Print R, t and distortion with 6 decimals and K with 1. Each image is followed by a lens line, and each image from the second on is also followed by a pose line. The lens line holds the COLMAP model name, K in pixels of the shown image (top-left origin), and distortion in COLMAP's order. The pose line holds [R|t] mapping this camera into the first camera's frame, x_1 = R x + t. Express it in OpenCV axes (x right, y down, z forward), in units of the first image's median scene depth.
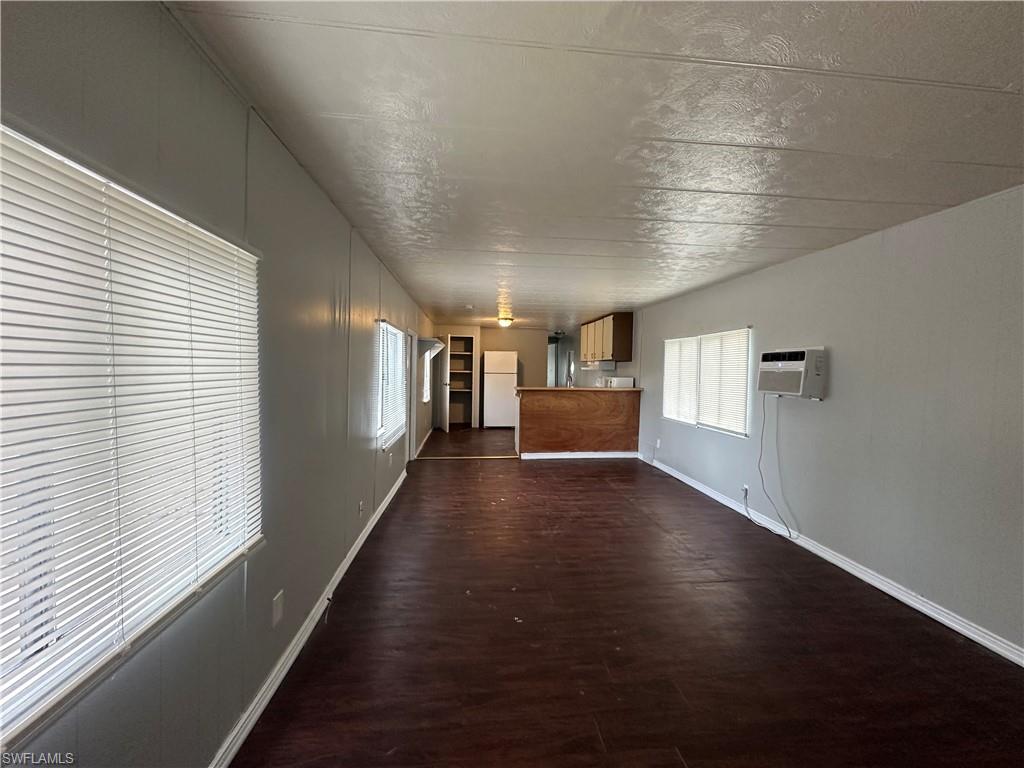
lens RADIAL K [[410.4, 0, 515.4], [0, 410.4, 378.0], [0, 0, 1]] dist [0.001298, 0.000100]
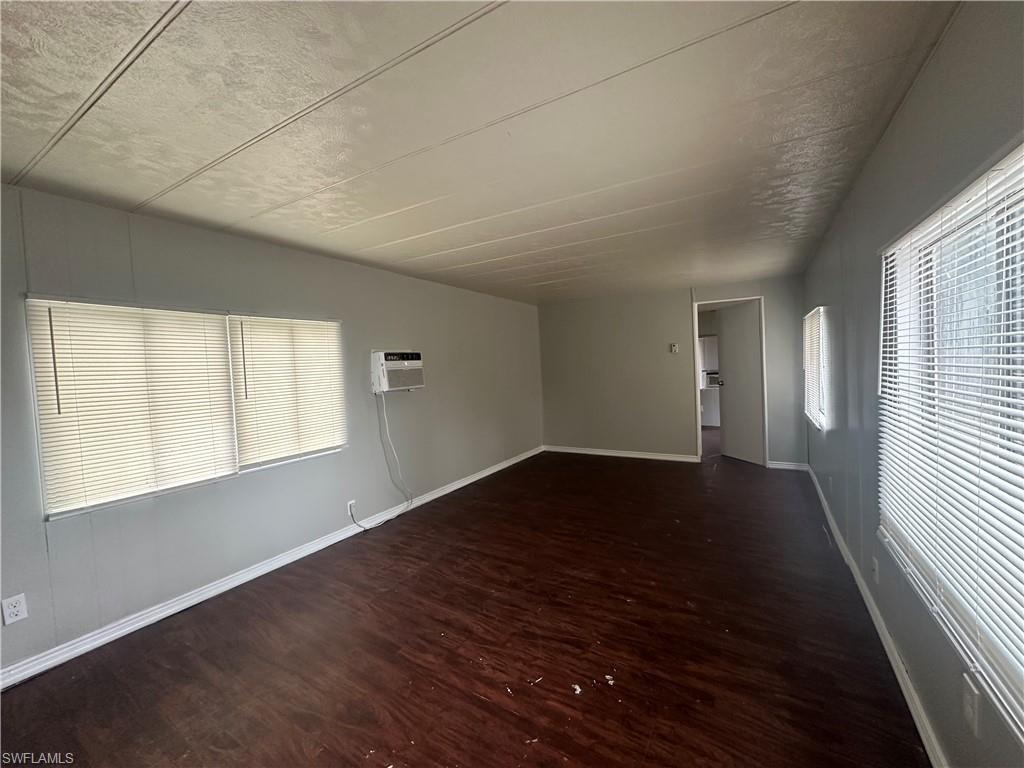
lens RADIAL K [[410.4, 0, 513.5], [0, 410.4, 383.5], [0, 0, 1]] dist [0.001298, 0.000100]
pose [[-0.802293, -0.007835, 0.596880, -0.235894], [0.043249, 0.996523, 0.071214, -0.037231], [-0.595362, 0.082949, -0.799164, 1.436176]]
